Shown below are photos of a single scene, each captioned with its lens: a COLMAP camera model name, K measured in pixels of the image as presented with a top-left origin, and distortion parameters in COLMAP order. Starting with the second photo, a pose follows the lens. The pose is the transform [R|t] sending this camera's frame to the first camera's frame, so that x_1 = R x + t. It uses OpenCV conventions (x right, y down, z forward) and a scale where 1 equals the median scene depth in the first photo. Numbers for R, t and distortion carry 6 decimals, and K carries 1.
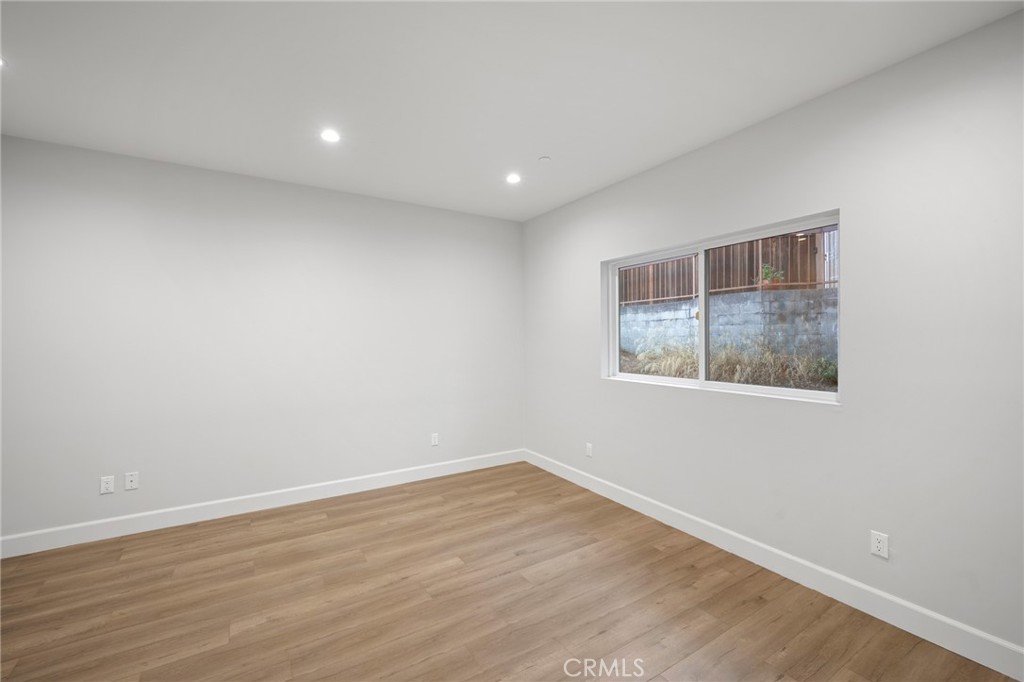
lens RADIAL K [[427.5, 0, 505.2], [0, 427.5, 337.6], [0, 0, 1]] dist [-0.002478, -0.000329]
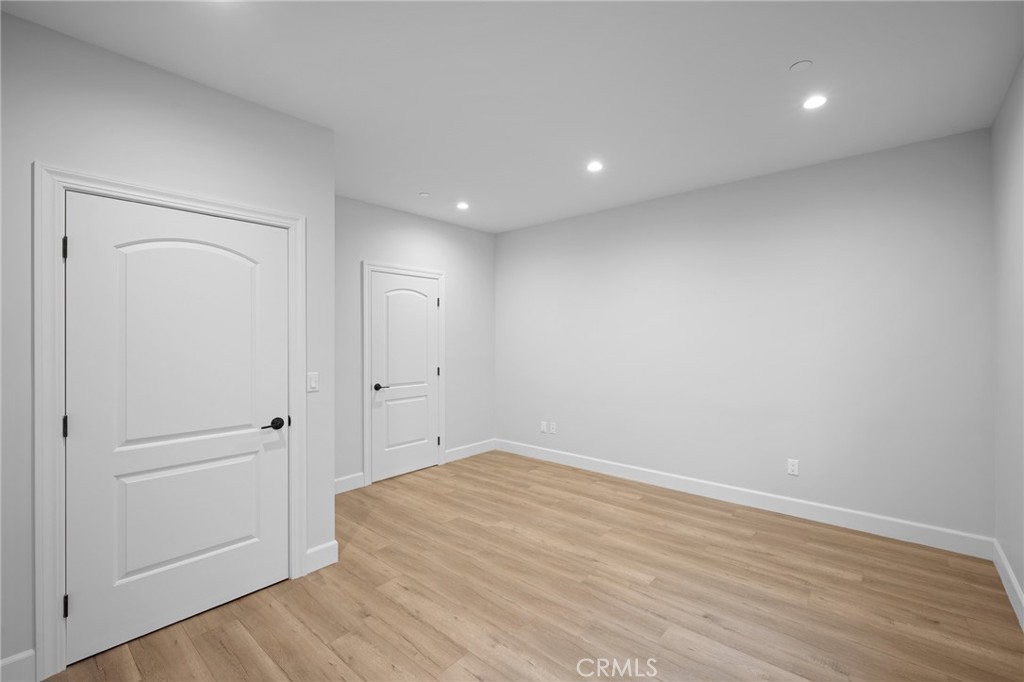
lens RADIAL K [[427.5, 0, 510.2], [0, 427.5, 339.7], [0, 0, 1]] dist [-0.002478, -0.000329]
pose [[0.303962, 0.007059, -0.952658, 0.609050], [0.003085, 0.999960, 0.008394, -0.005423], [0.952679, -0.005491, 0.303928, 0.392302]]
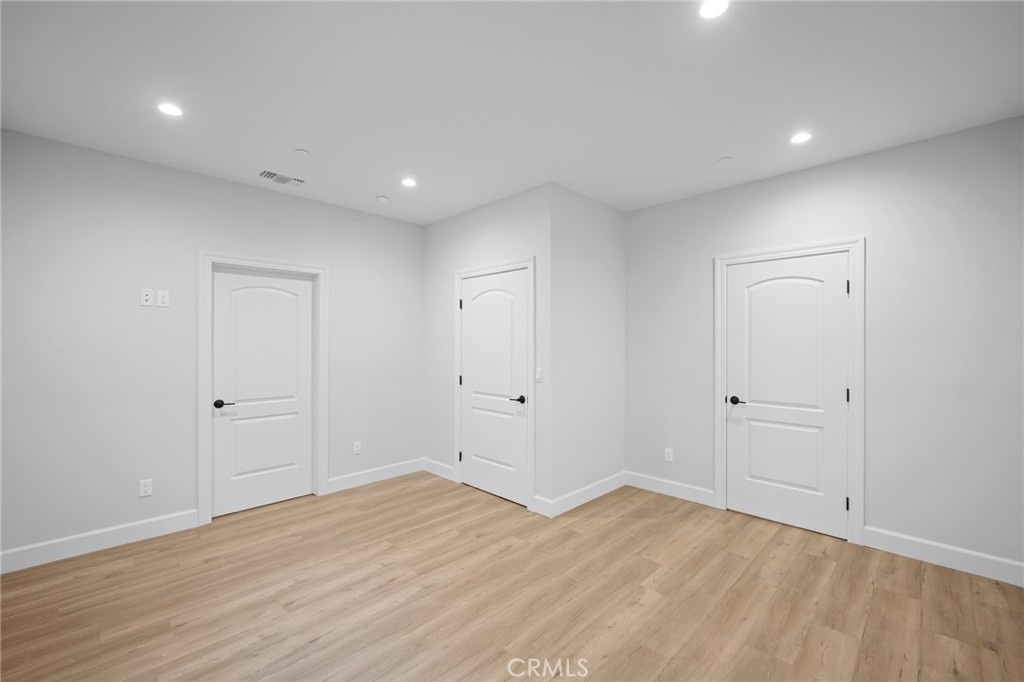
lens RADIAL K [[427.5, 0, 526.7], [0, 427.5, 343.3], [0, 0, 1]] dist [-0.002478, -0.000329]
pose [[-0.962403, 0.004072, -0.271596, 0.011168], [0.003579, 0.999991, 0.002311, -0.003689], [0.271603, 0.001252, -0.962409, 1.413796]]
